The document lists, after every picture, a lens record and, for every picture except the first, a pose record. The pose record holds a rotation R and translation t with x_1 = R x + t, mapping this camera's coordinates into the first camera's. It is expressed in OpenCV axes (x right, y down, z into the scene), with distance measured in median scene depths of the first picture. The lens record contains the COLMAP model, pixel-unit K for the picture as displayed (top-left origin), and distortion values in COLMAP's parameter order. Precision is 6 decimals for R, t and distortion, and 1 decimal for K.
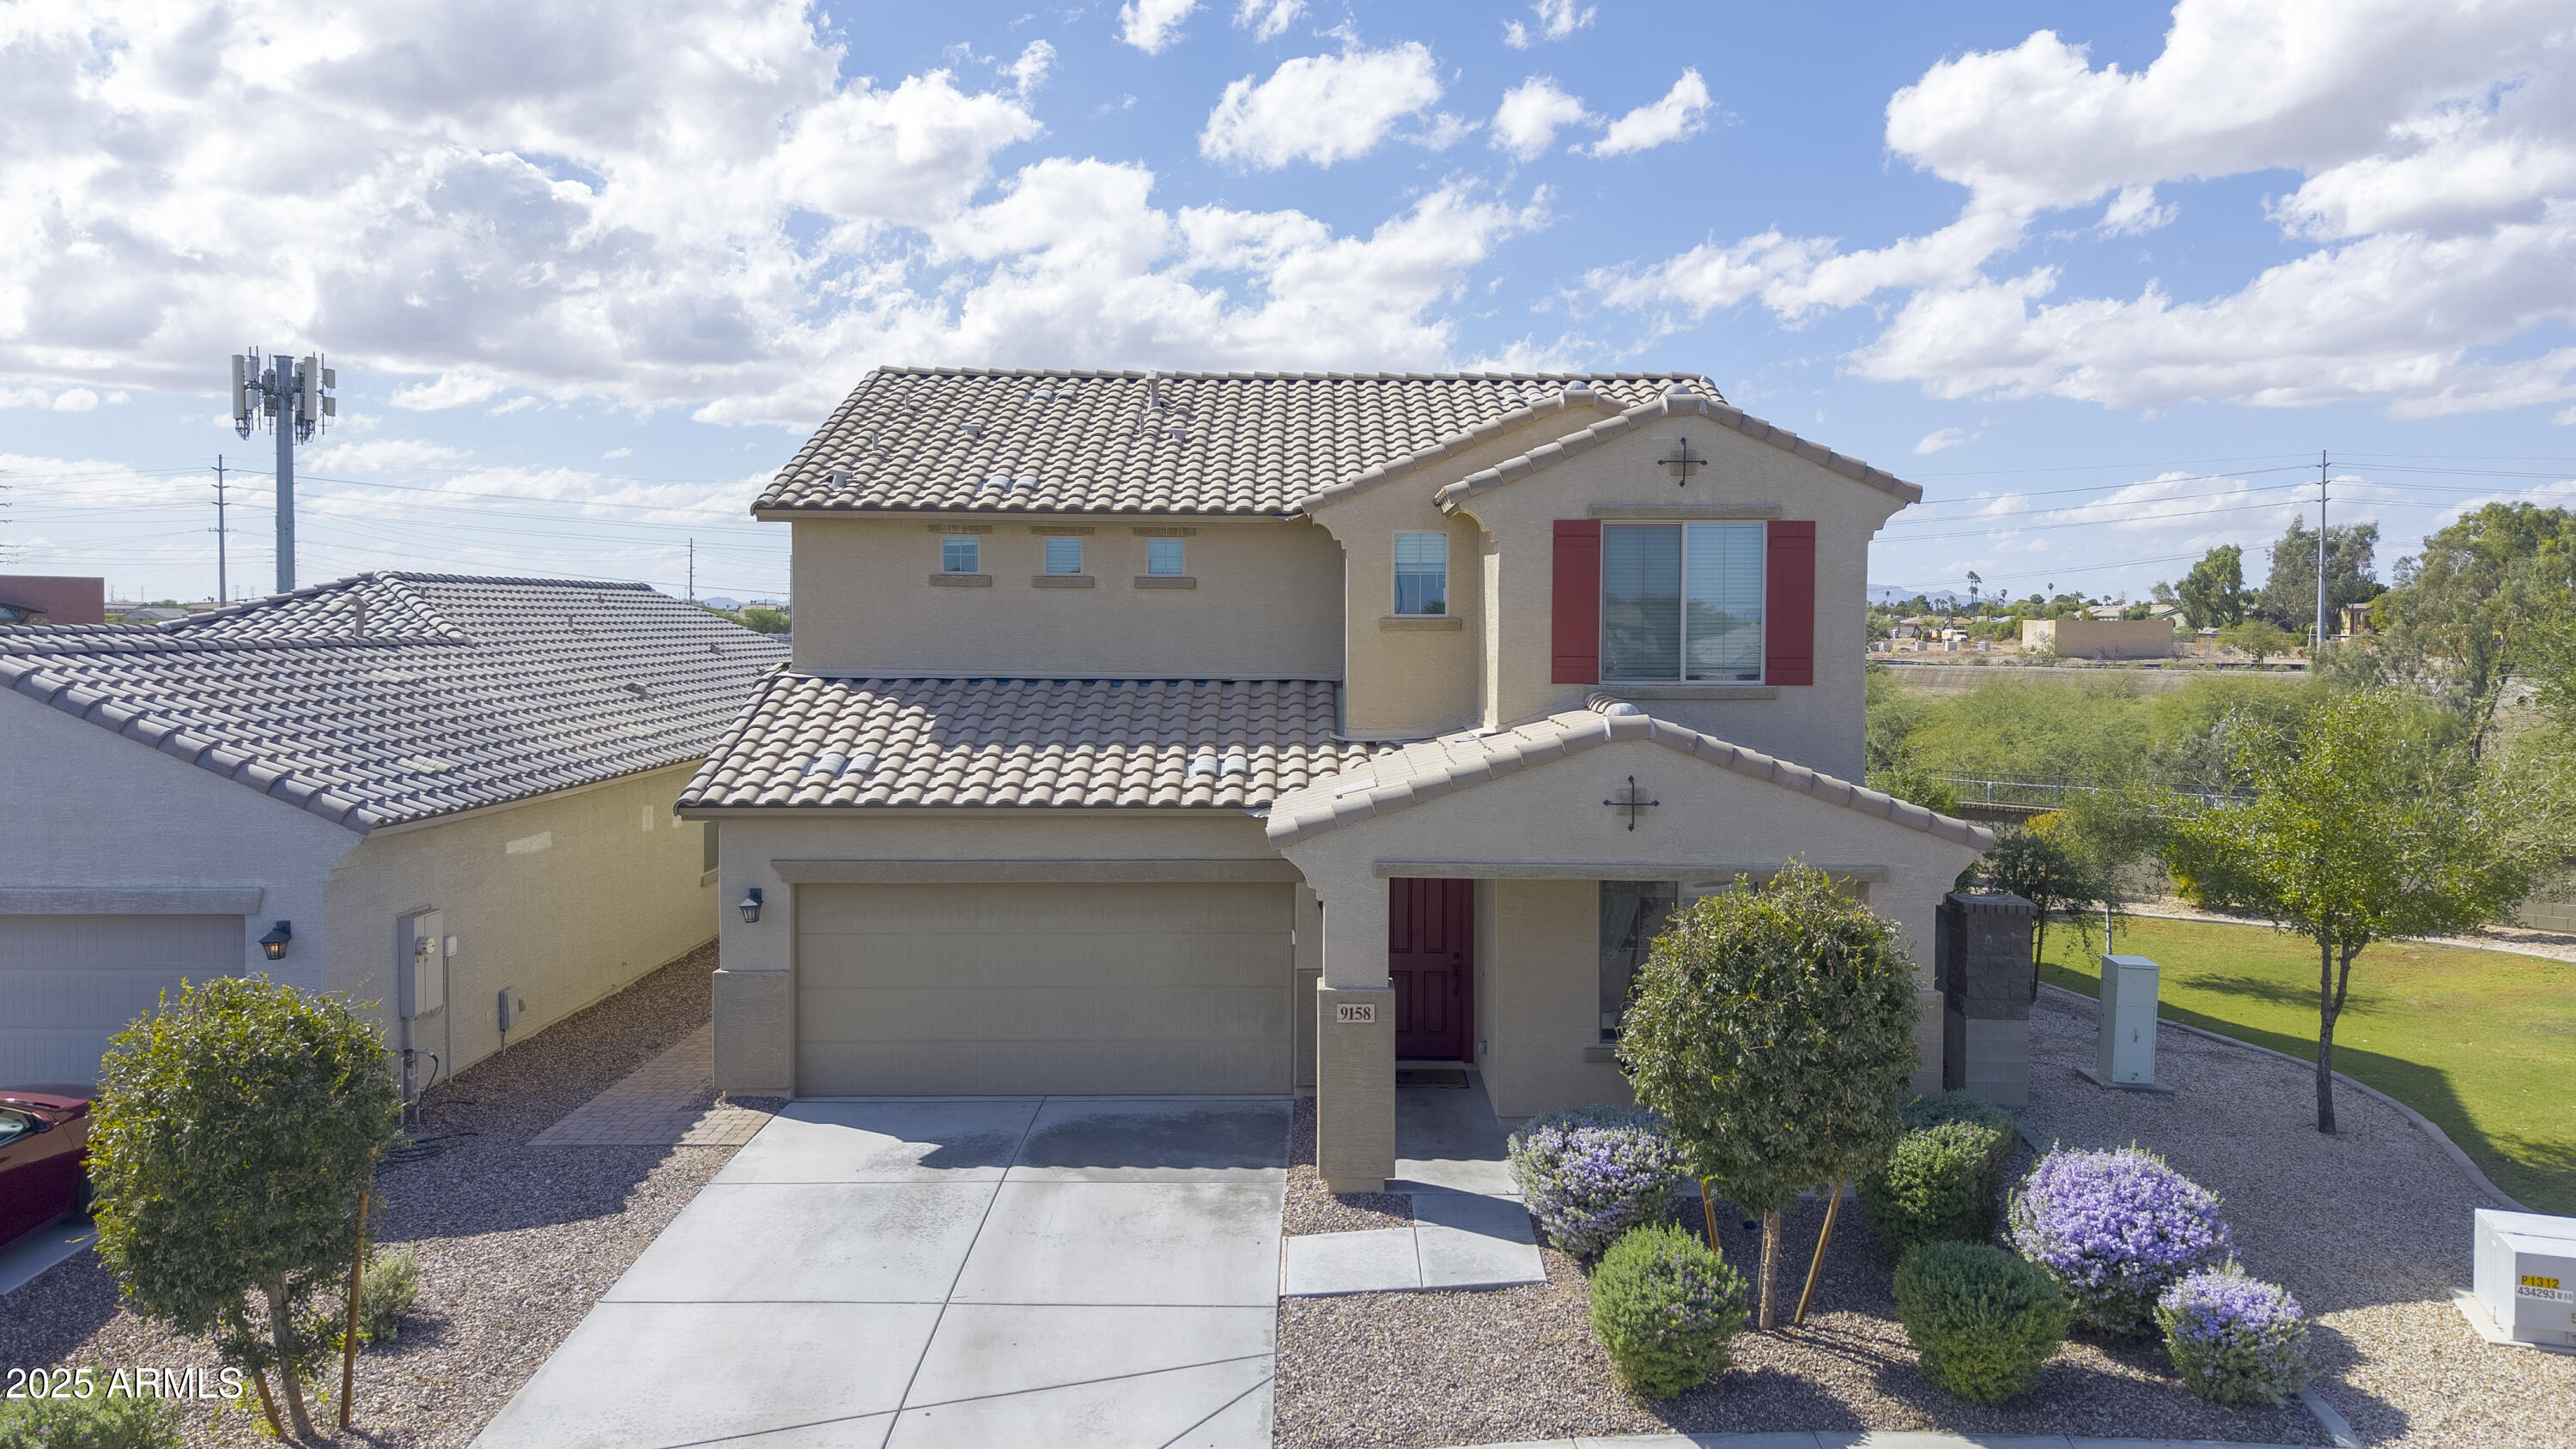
lens RADIAL K [[1721.6, 0, 1306.6], [0, 1721.6, 706.6], [0, 0, 1]] dist [0.019727, -0.017037]
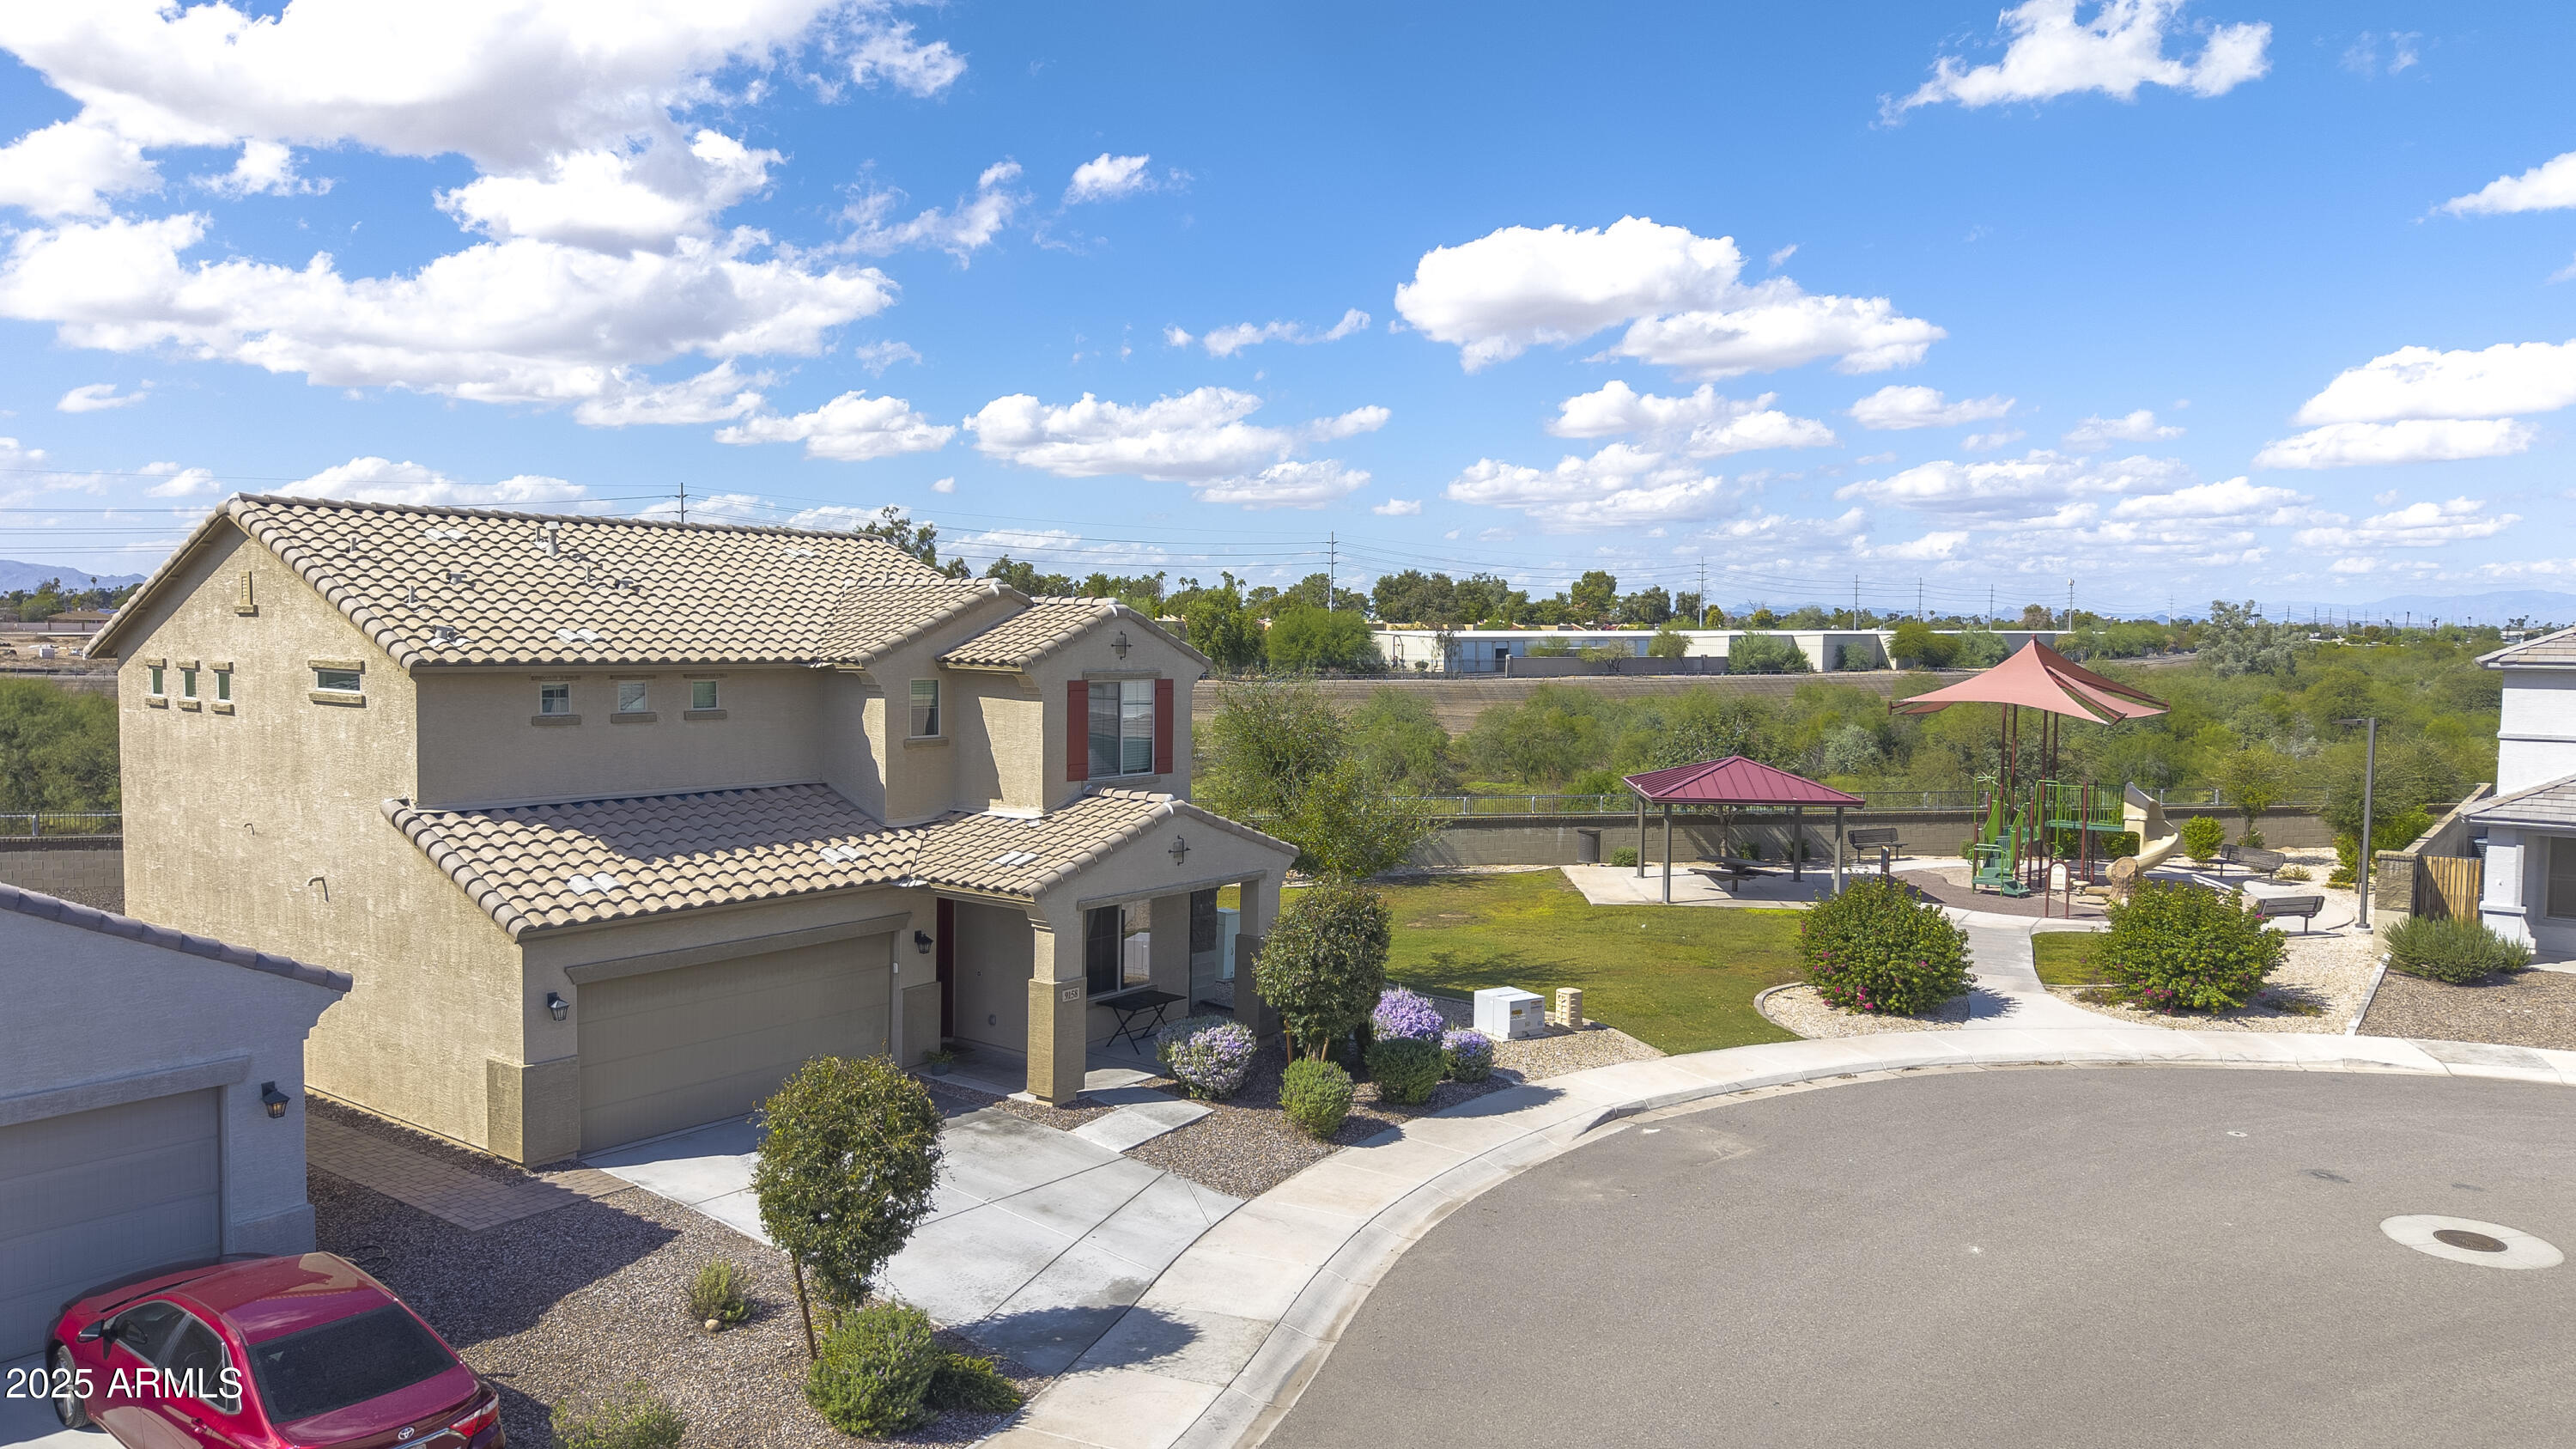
lens RADIAL K [[1722.1, 0, 1290.8], [0, 1722.1, 731.5], [0, 0, 1]] dist [0.019727, -0.017037]
pose [[0.618188, -0.045068, 0.784737, -1.003910], [0.031240, 0.998975, 0.032762, -0.107879], [-0.785409, 0.004262, 0.618962, -0.171184]]
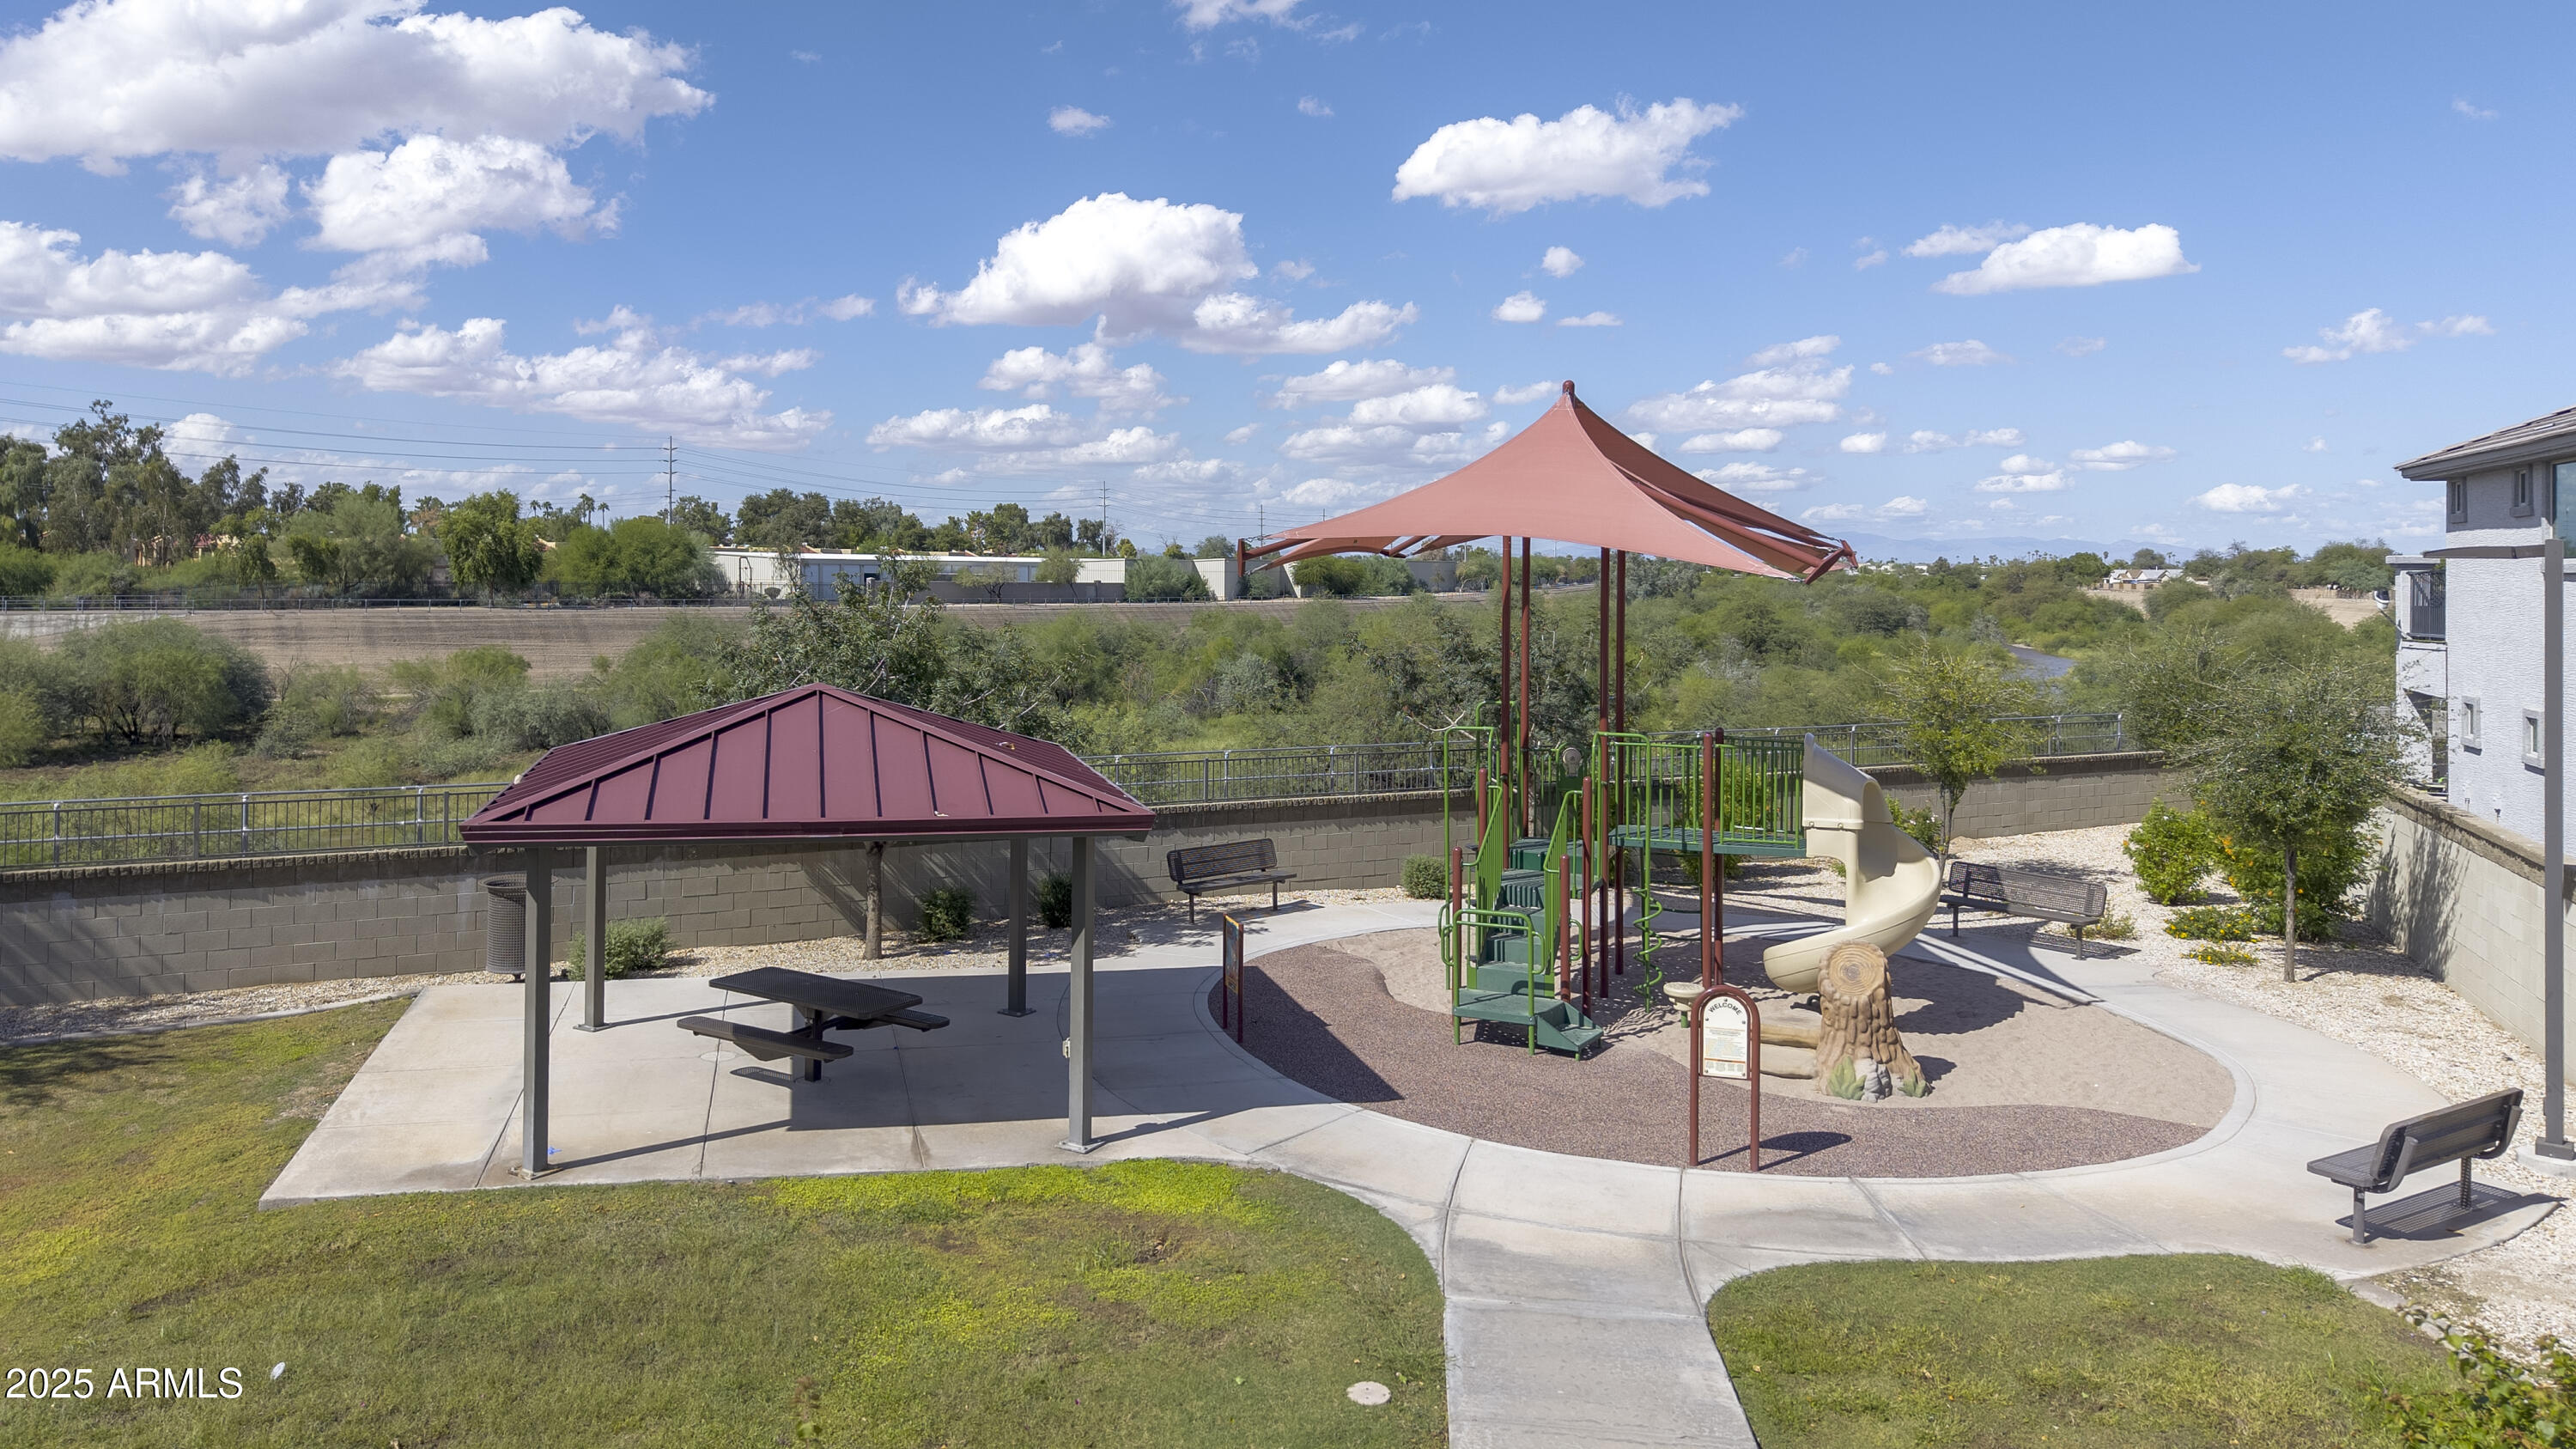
lens RADIAL K [[1722.1, 0, 1286.6], [0, 1722.1, 720.8], [0, 0, 1]] dist [0.019727, -0.017037]
pose [[0.333155, -0.076951, 0.939727, -0.771974], [0.030990, 0.997019, 0.070655, -0.093072], [-0.942363, 0.005583, 0.334547, -0.095412]]
